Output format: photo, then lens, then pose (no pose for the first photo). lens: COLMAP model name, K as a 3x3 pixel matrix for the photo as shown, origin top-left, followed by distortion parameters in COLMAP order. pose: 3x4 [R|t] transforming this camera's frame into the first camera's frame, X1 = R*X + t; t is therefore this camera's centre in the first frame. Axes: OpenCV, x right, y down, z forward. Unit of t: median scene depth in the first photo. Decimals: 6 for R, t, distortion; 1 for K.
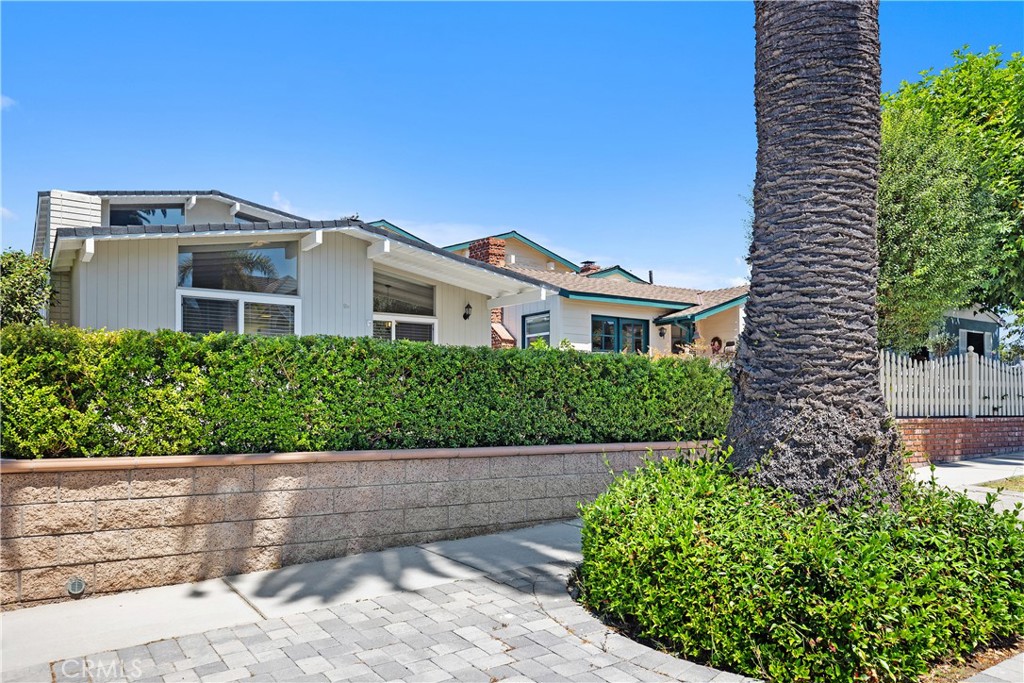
lens RADIAL K [[766.8, 0, 510.4], [0, 766.8, 370.3], [0, 0, 1]] dist [-0.000316, 0.001628]
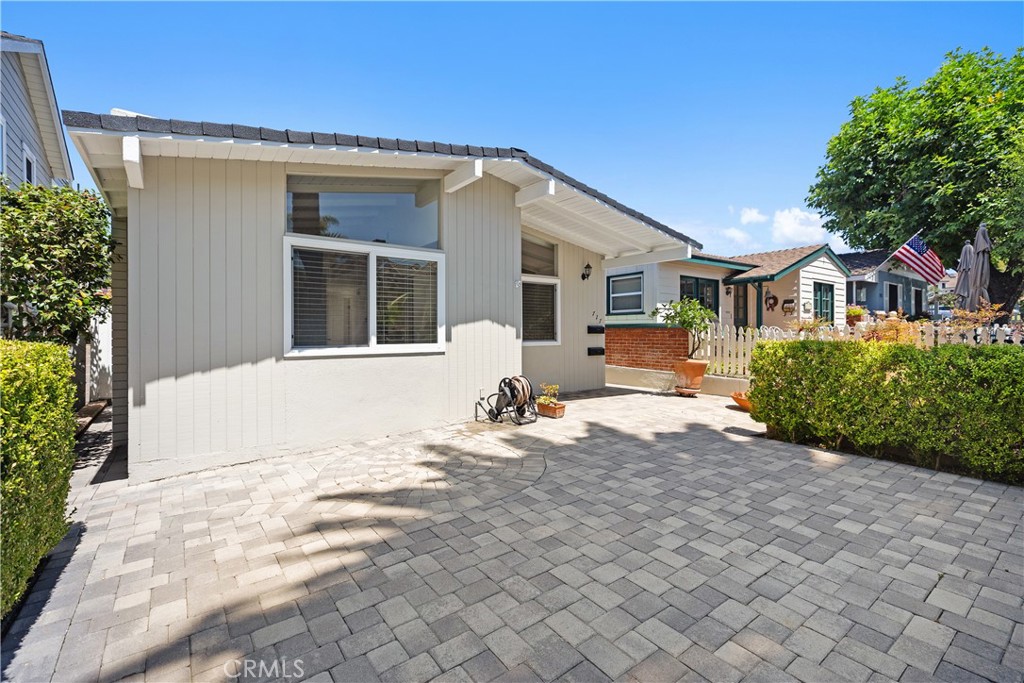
lens RADIAL K [[471.8, 0, 519.9], [0, 471.8, 331.3], [0, 0, 1]] dist [-0.000083, -0.000411]
pose [[0.995931, -0.011414, 0.089391, -0.526713], [0.007679, 0.999088, 0.042012, -0.072360], [-0.089789, -0.041154, 0.995110, 1.110148]]
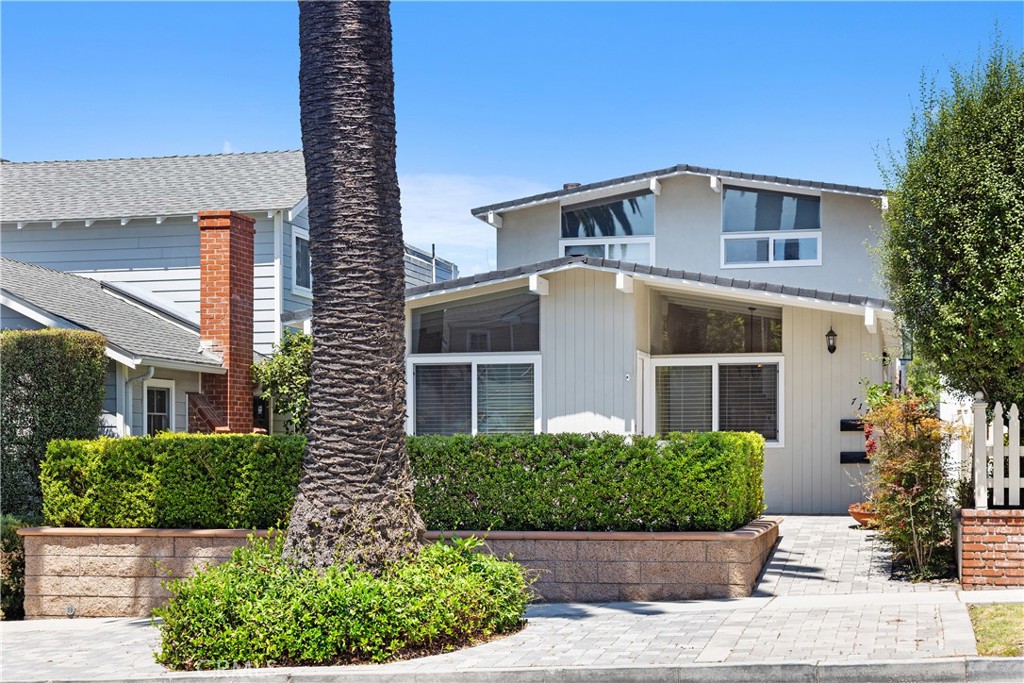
lens RADIAL K [[1747.6, 0, 512.0], [0, 1747.6, 341.5], [0, 0, 1]] dist [-0.006915, -0.028603]
pose [[0.684763, -0.056917, -0.726539, 2.351971], [0.041603, 0.998373, -0.039002, -0.076945], [0.727577, -0.003520, 0.686017, -0.687707]]
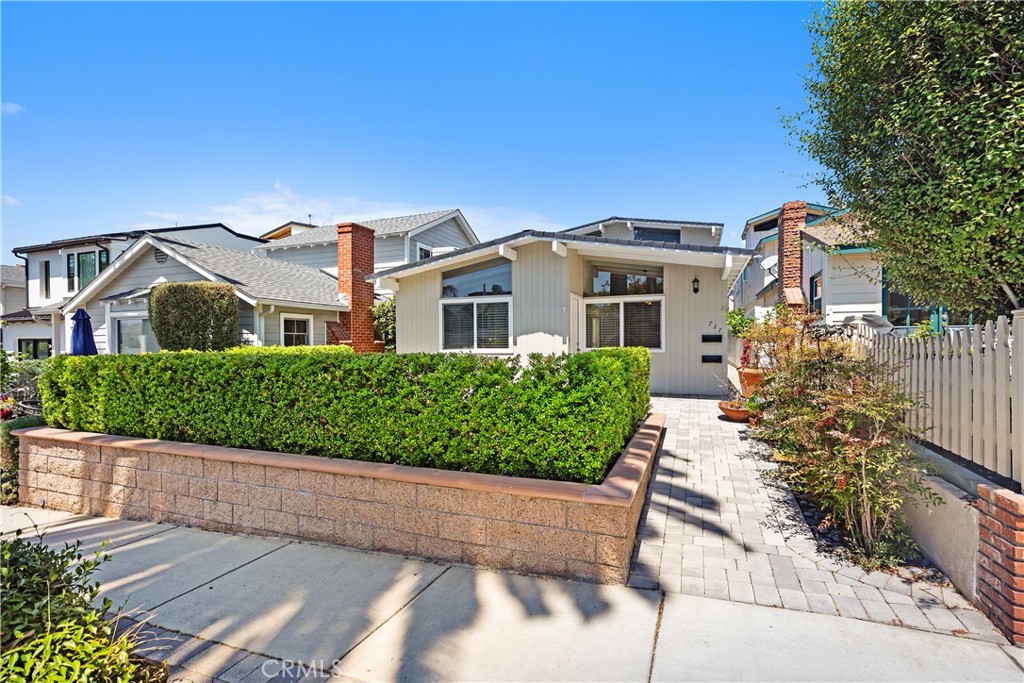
lens RADIAL K [[471.8, 0, 519.9], [0, 471.8, 331.3], [0, 0, 1]] dist [-0.000083, -0.000411]
pose [[0.580532, -0.033361, -0.813554, 0.905752], [0.047413, 0.998850, -0.007127, -0.054244], [0.812856, -0.034436, 0.581446, 1.142601]]
